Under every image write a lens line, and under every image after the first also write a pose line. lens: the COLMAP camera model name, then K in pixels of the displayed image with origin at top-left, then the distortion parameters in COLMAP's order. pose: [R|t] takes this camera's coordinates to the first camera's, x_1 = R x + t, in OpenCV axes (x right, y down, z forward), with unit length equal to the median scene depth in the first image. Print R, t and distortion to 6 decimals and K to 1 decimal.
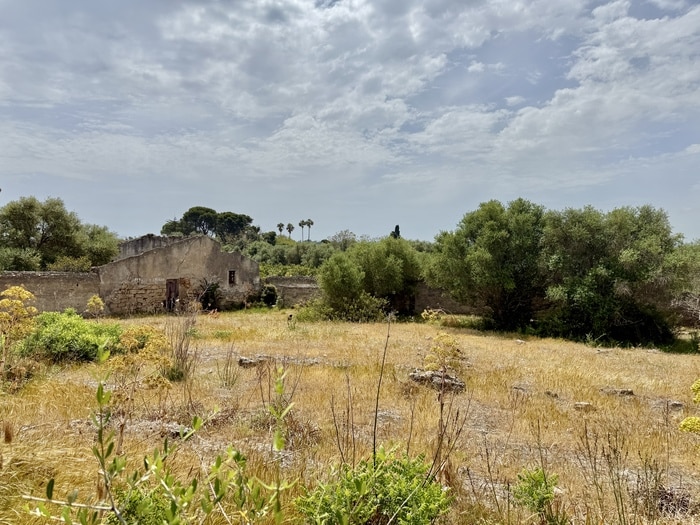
lens RADIAL K [[489.7, 0, 371.5], [0, 489.7, 281.1], [0, 0, 1]] dist [0.037502, -0.044159]
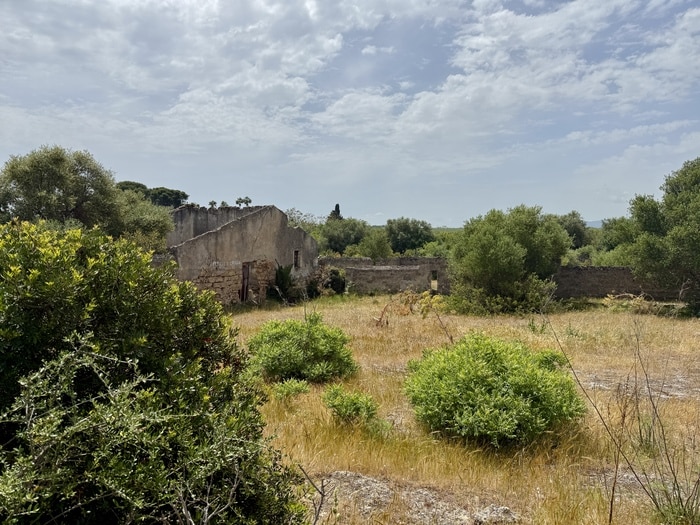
lens RADIAL K [[489.7, 0, 347.8], [0, 489.7, 268.6], [0, 0, 1]] dist [0.037502, -0.044159]
pose [[0.986341, -0.019384, 0.163569, -0.086152], [0.017387, 0.999756, 0.013632, -0.000302], [-0.163793, -0.010602, 0.986438, 0.051508]]
